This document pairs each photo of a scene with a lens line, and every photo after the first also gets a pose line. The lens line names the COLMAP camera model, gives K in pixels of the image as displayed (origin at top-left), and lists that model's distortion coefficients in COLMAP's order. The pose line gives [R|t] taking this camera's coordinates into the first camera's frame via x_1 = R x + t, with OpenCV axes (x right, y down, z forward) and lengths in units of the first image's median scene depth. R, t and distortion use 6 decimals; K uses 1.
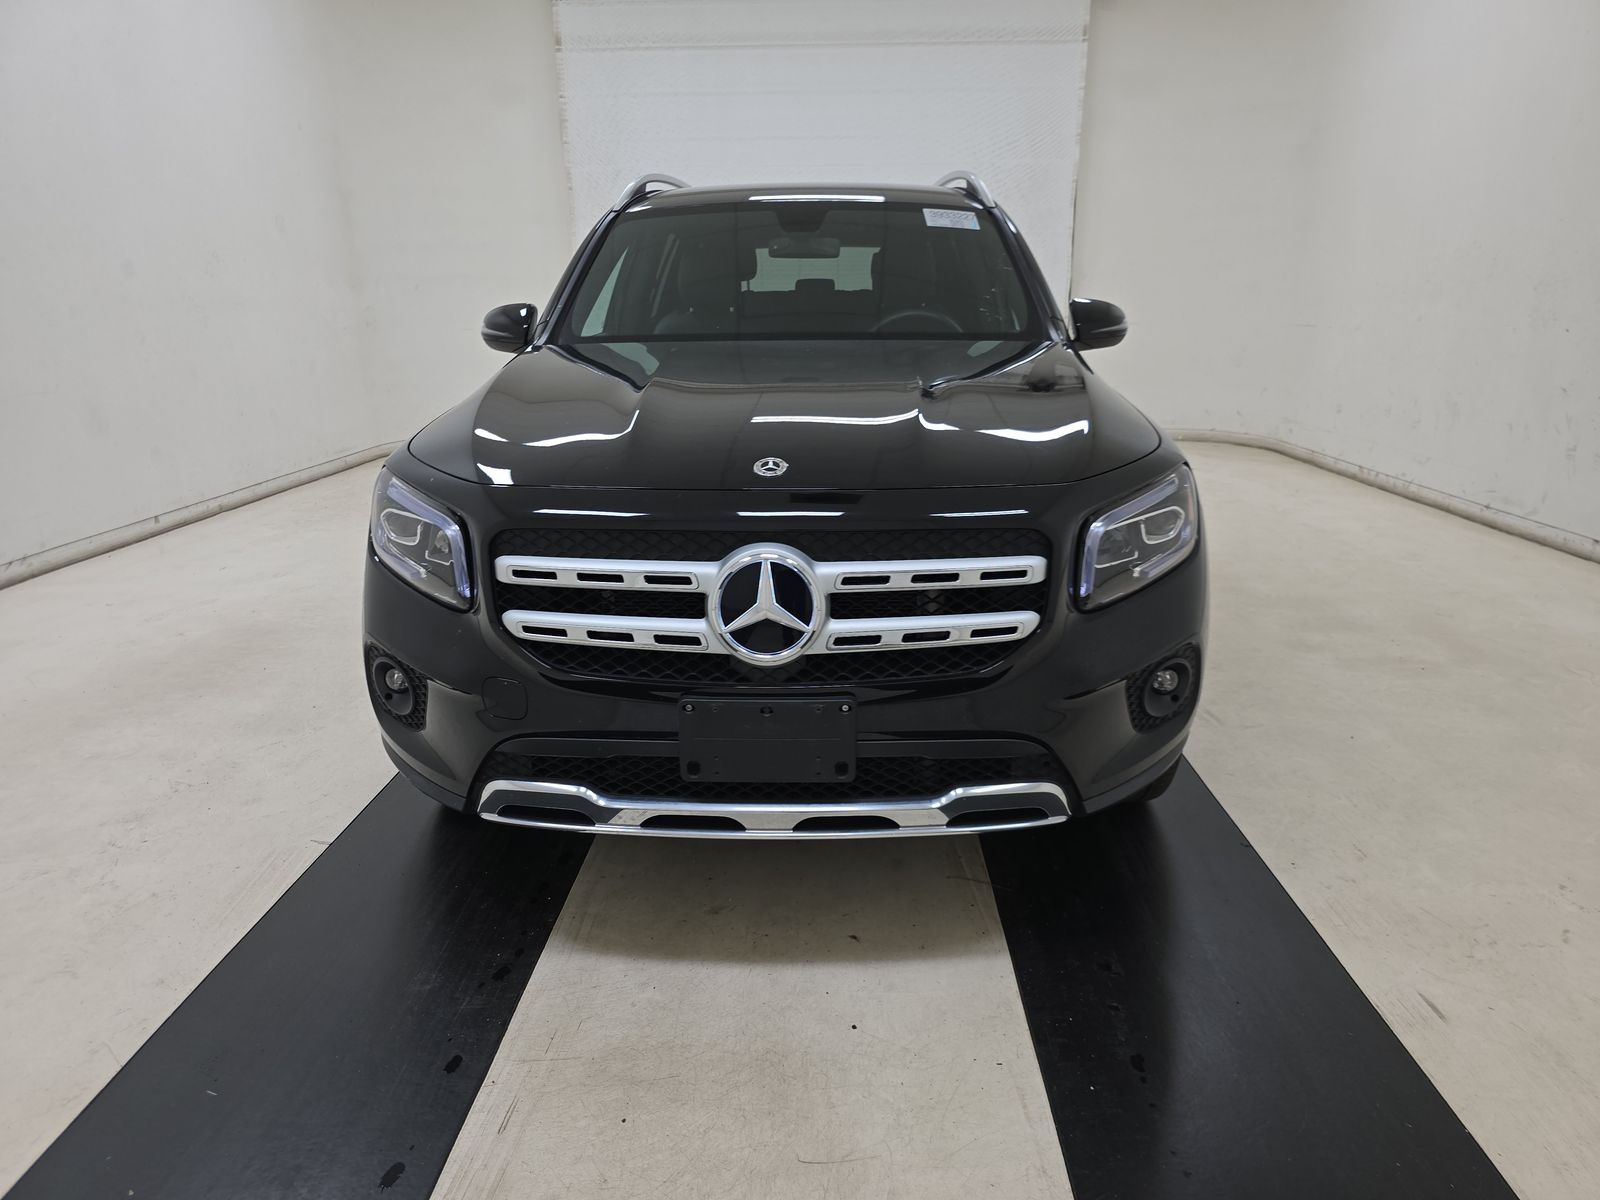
lens RADIAL K [[1079.7, 0, 810.5], [0, 1079.7, 593.4], [0, 0, 1]] dist [0.055520, -0.046217]
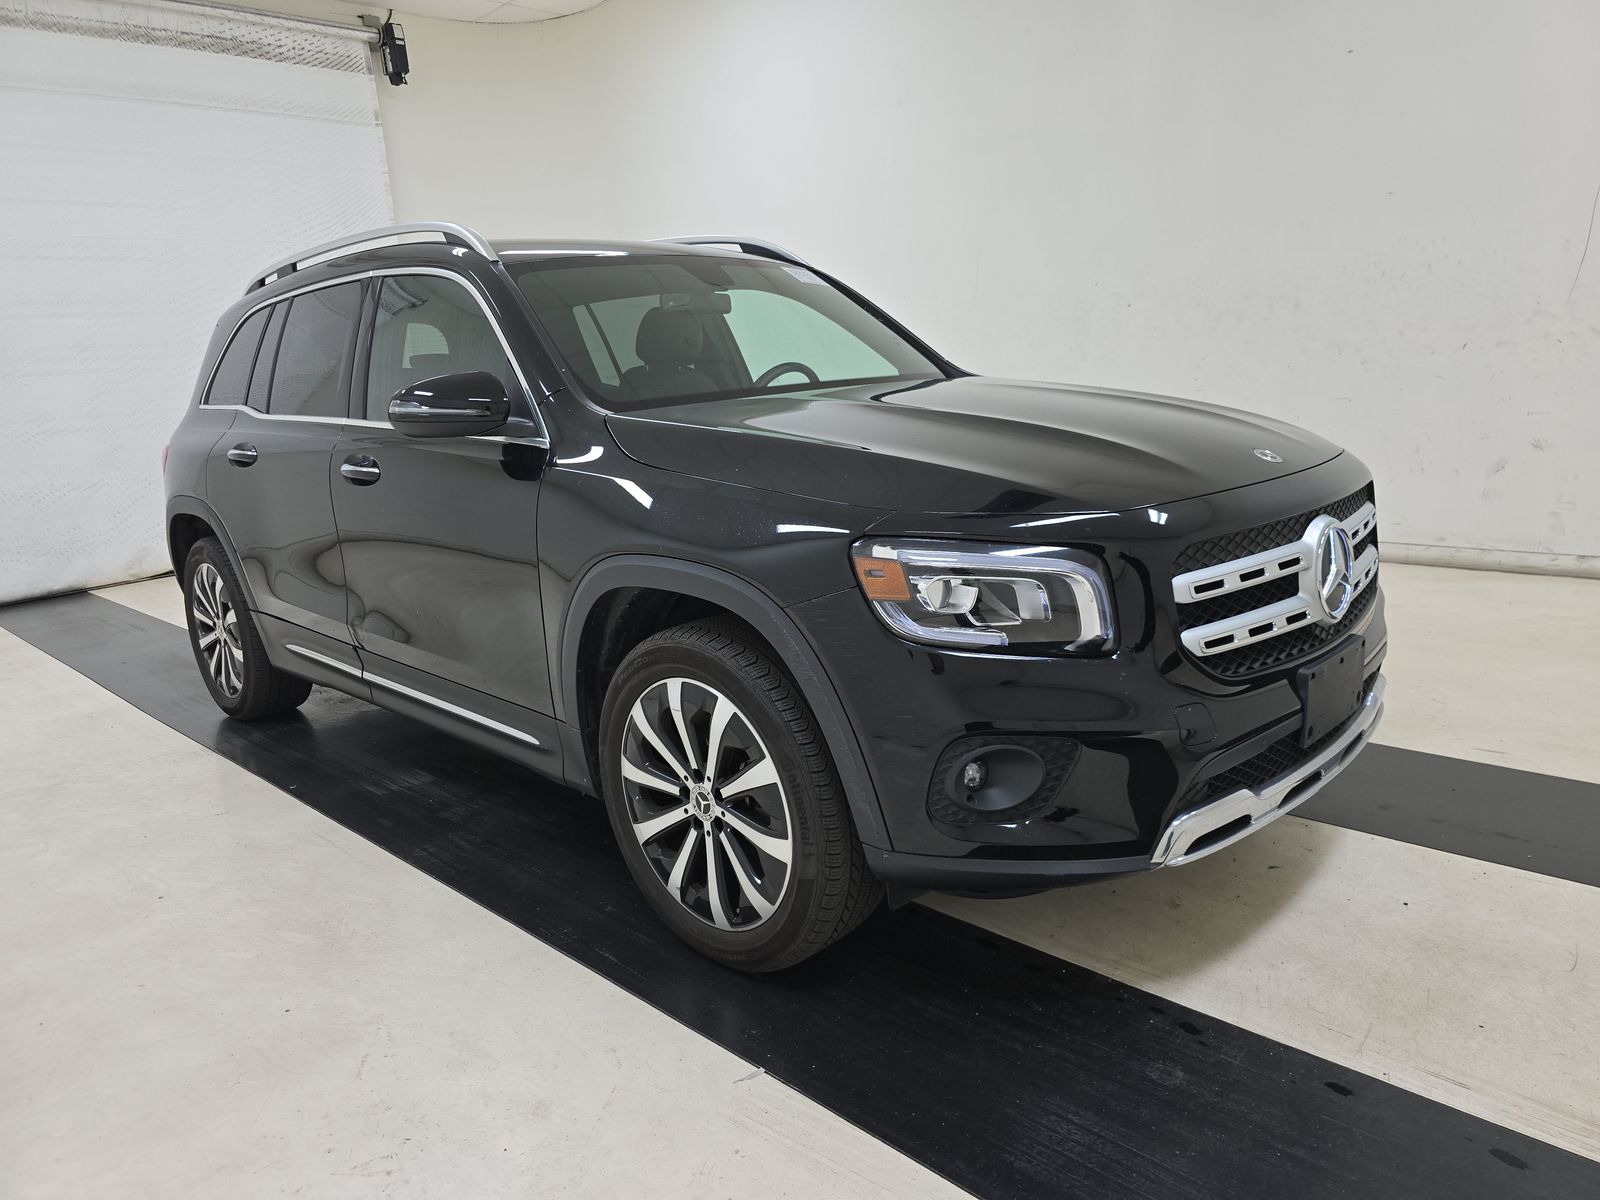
lens RADIAL K [[1079.7, 0, 807.1], [0, 1079.7, 599.6], [0, 0, 1]] dist [0.055520, -0.046217]
pose [[0.674414, -0.196296, 0.711782, -1.182485], [0.254107, 0.966830, 0.025866, -0.122438], [-0.693250, 0.163424, 0.701924, 0.548994]]
